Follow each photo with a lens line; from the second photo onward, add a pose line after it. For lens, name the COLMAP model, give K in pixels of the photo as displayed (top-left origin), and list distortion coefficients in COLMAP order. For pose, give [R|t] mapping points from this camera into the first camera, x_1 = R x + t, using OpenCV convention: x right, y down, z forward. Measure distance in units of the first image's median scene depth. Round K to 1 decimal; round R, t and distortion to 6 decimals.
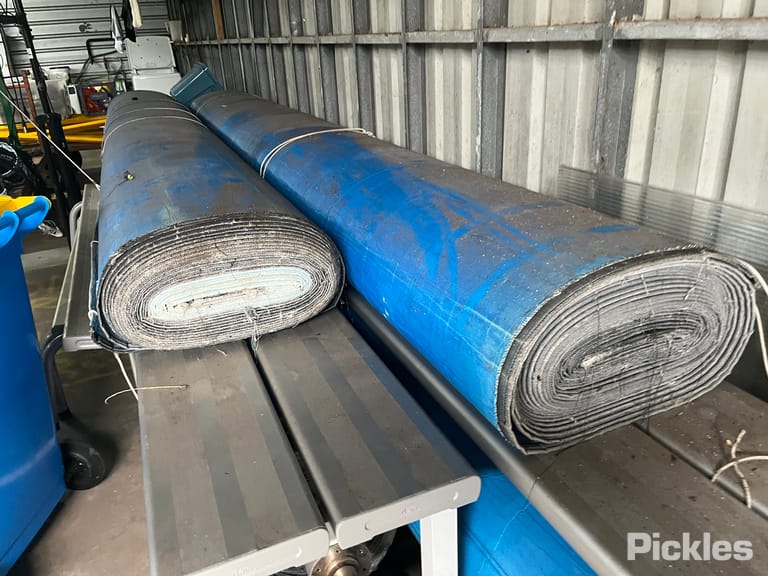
lens RADIAL K [[583.2, 0, 374.7], [0, 583.2, 272.3], [0, 0, 1]] dist [0.027725, -0.005156]
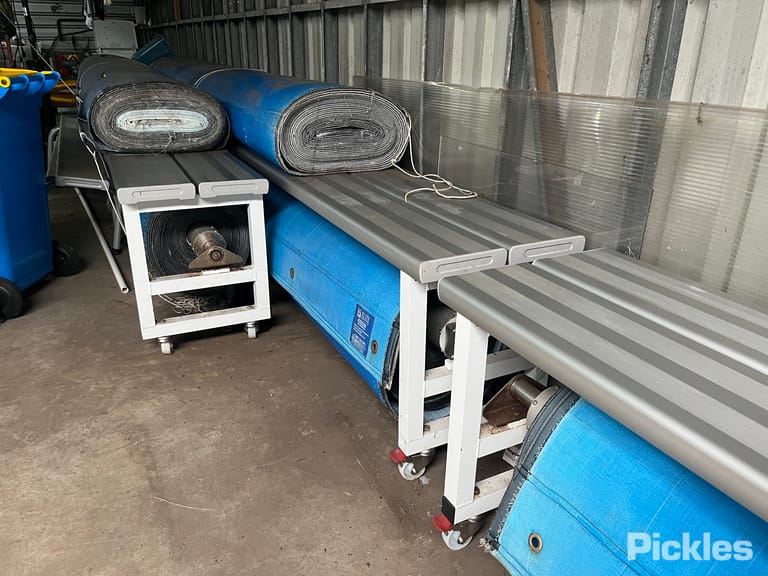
lens RADIAL K [[586.3, 0, 386.9], [0, 586.3, 292.7], [0, 0, 1]] dist [0.050213, -0.088477]
pose [[0.995039, 0.047800, 0.087249, 0.313666], [-0.047940, 0.998850, -0.000491, 0.519855], [-0.087173, -0.003694, 0.996186, -0.895550]]
